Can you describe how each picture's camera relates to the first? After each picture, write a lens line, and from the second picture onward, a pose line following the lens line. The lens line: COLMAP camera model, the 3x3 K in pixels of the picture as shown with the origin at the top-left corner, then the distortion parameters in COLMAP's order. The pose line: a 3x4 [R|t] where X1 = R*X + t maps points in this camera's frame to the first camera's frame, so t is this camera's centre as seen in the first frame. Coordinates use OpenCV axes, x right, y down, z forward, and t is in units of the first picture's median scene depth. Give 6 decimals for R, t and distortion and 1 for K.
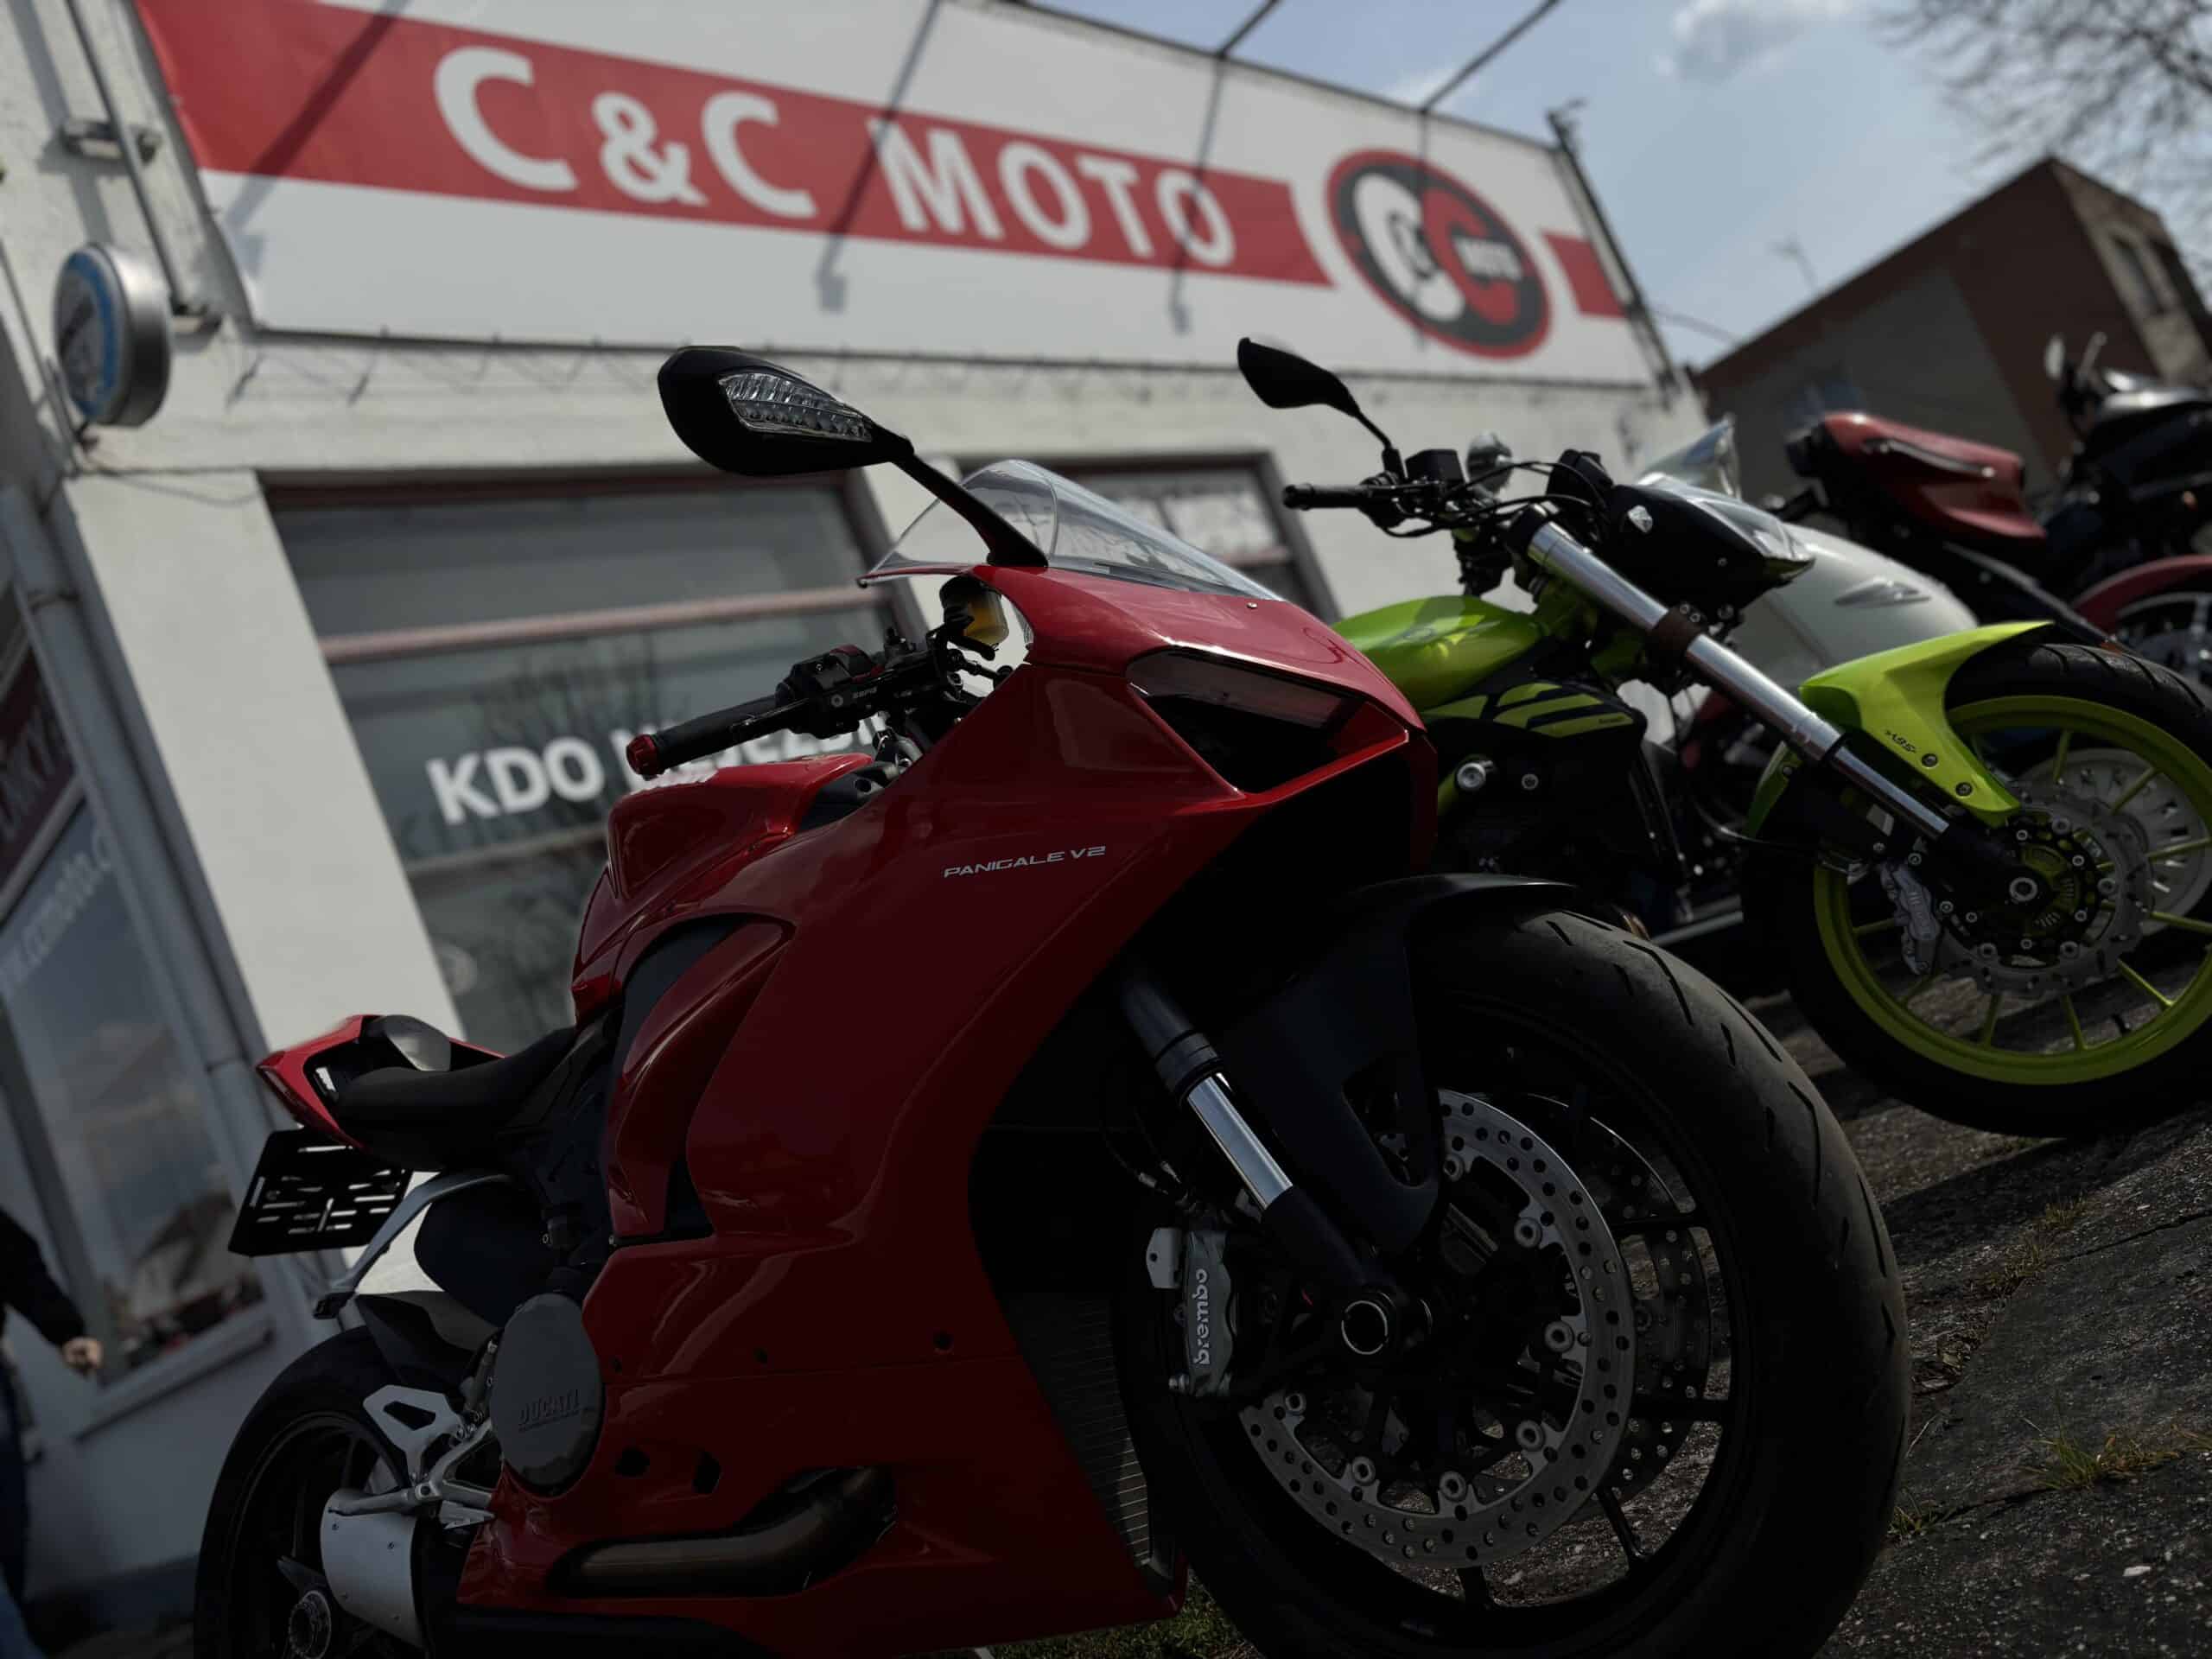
lens RADIAL K [[1644.8, 0, 1123.9], [0, 1644.8, 832.0], [0, 0, 1]] dist [0.027544, -0.000418]
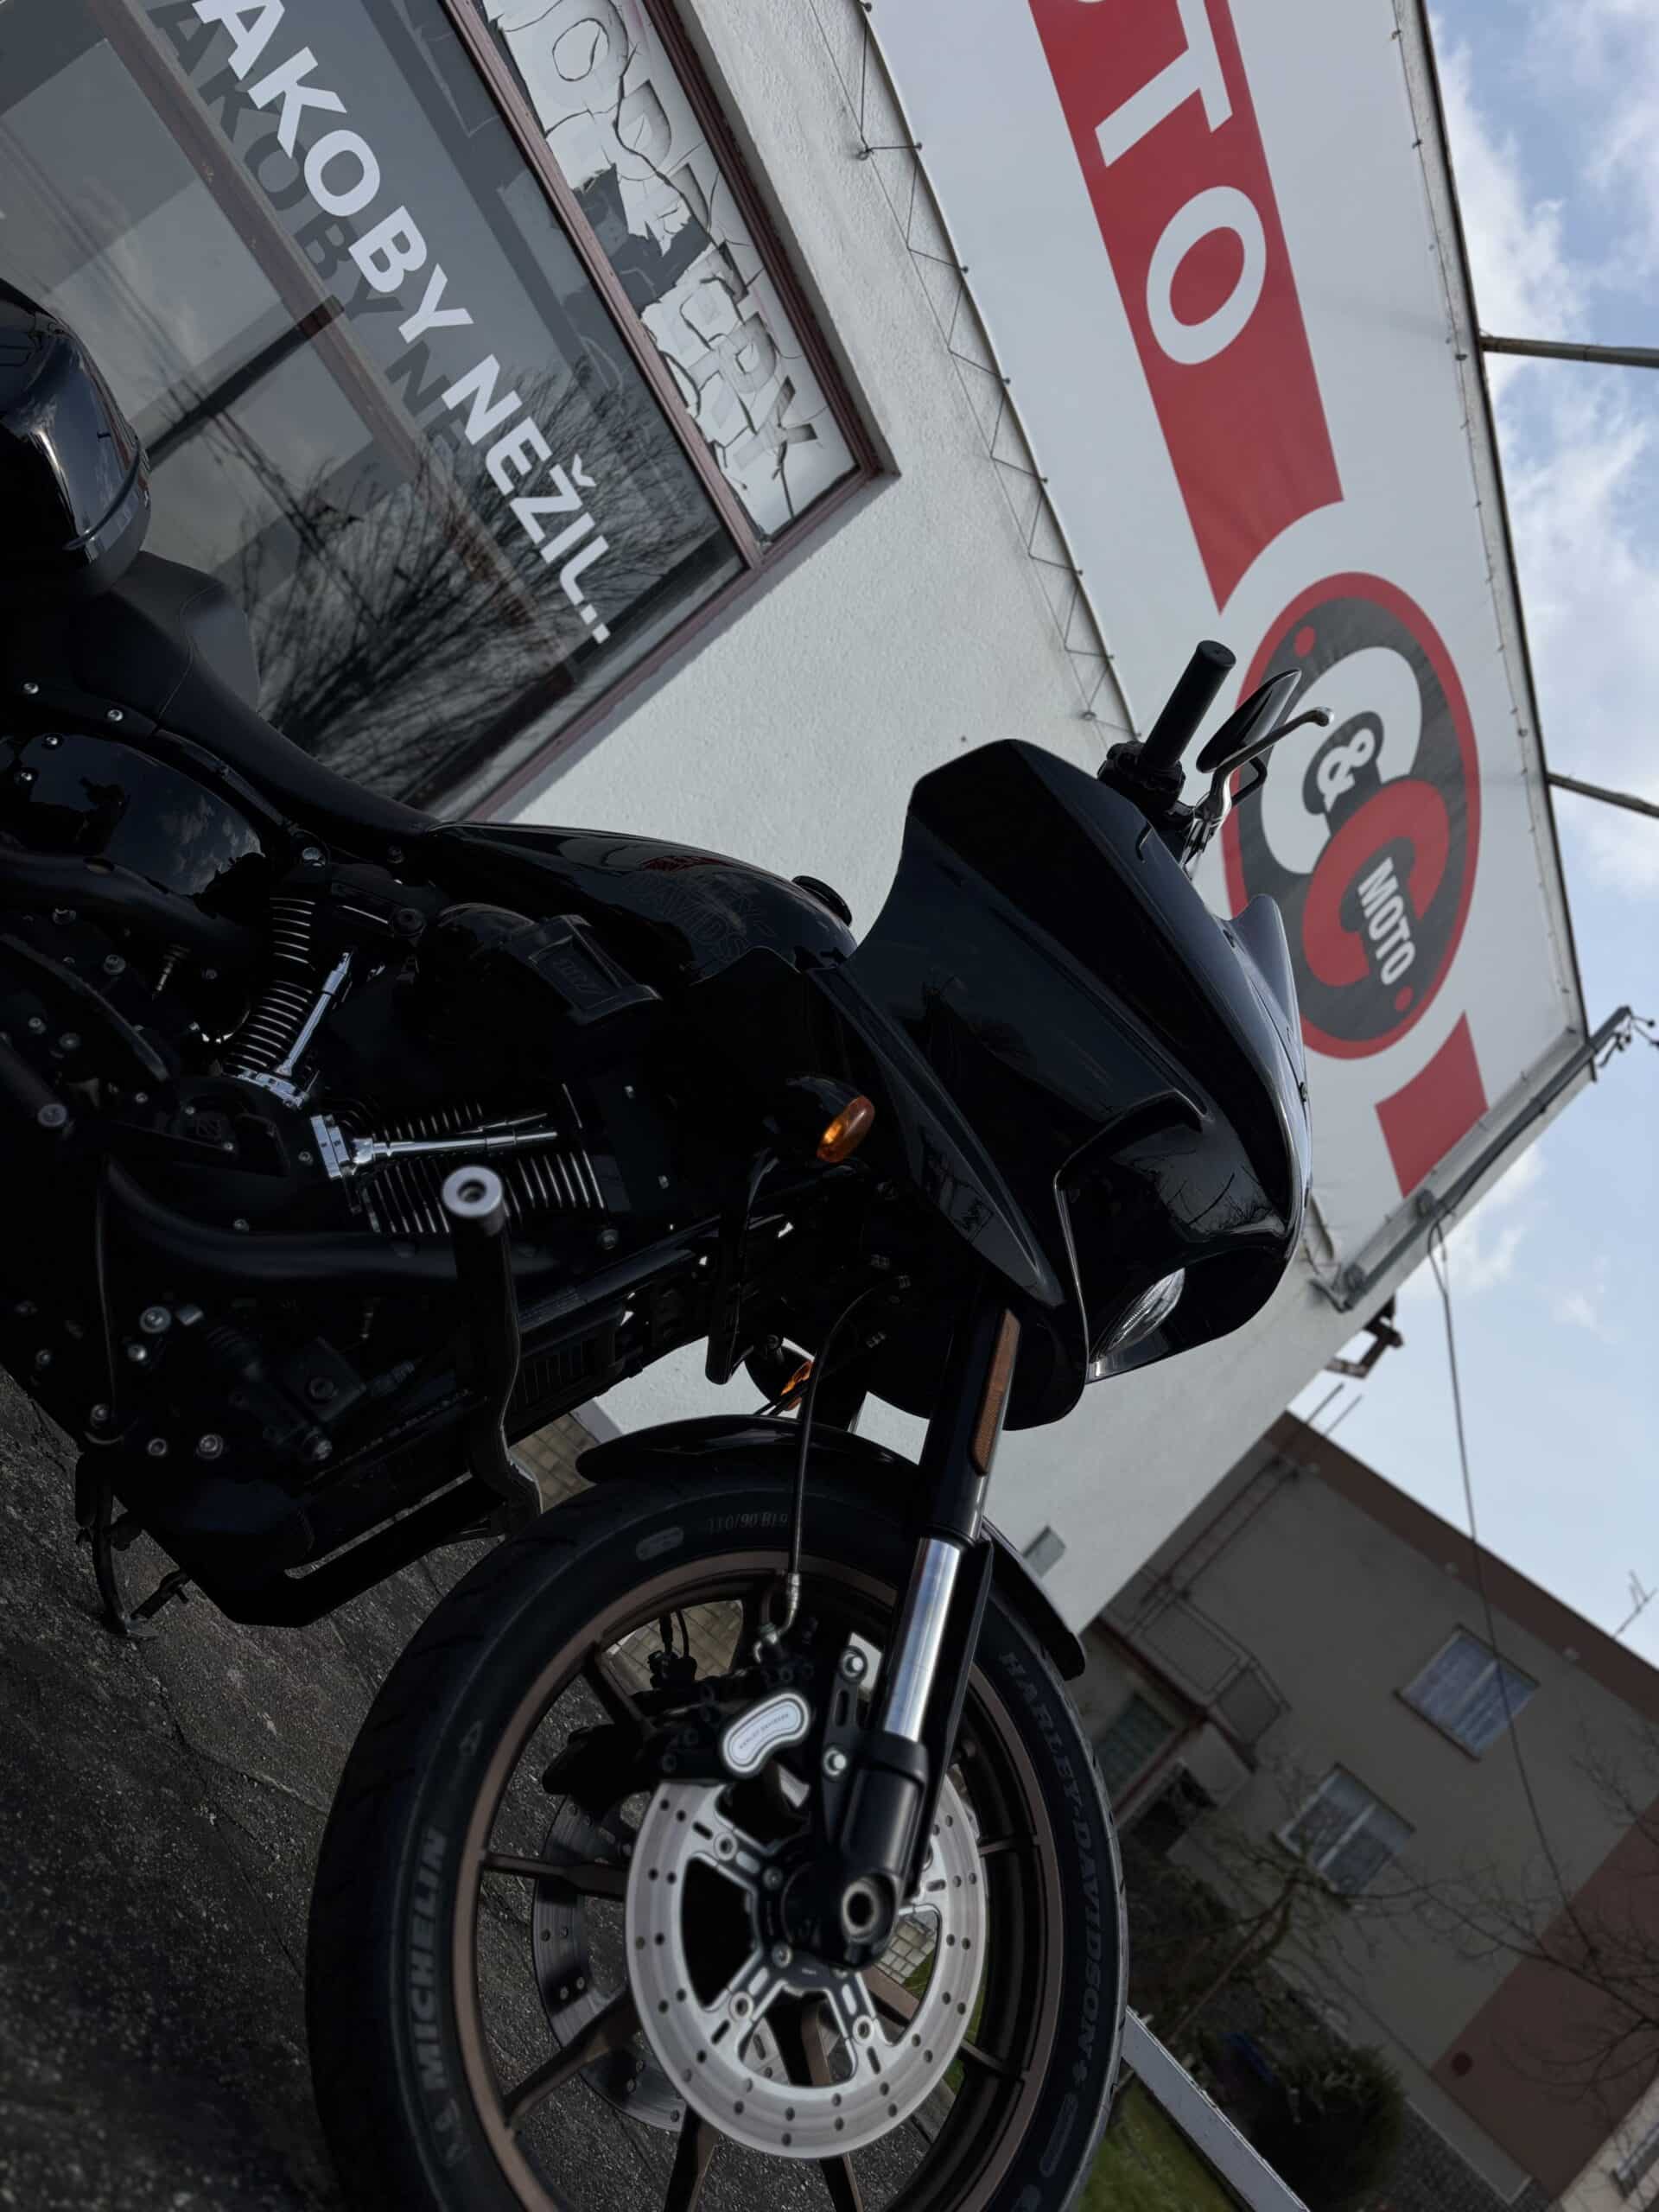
lens RADIAL K [[1644.8, 0, 831.2], [0, 1644.8, 1086.4], [0, 0, 1]] dist [0.027544, -0.000418]
pose [[0.369415, 0.923254, -0.105517, 0.389501], [-0.929246, 0.367744, -0.035592, -0.110669], [0.005942, 0.111199, 0.993780, 0.448310]]
